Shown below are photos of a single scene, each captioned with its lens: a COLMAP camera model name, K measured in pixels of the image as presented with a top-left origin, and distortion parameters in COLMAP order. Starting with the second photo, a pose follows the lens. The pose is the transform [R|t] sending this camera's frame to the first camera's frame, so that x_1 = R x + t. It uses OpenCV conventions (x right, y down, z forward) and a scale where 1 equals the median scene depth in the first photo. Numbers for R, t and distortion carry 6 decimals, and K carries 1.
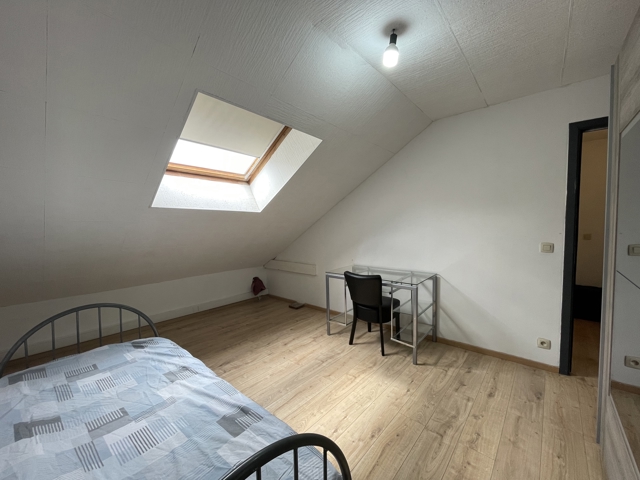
lens RADIAL K [[260.9, 0, 320.0], [0, 260.9, 236.1], [0, 0, 1]] dist [-0.002833, 0.000489]
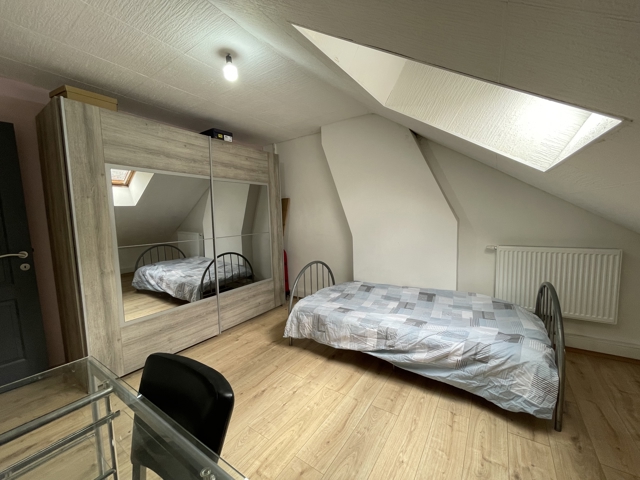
lens RADIAL K [[260.9, 0, 318.8], [0, 260.9, 240.3], [0, 0, 1]] dist [-0.002833, 0.000489]
pose [[-0.990977, 0.056251, -0.121653, 0.056899], [0.038304, 0.988672, 0.145124, -0.071845], [0.128439, 0.139155, -0.981906, 2.058371]]
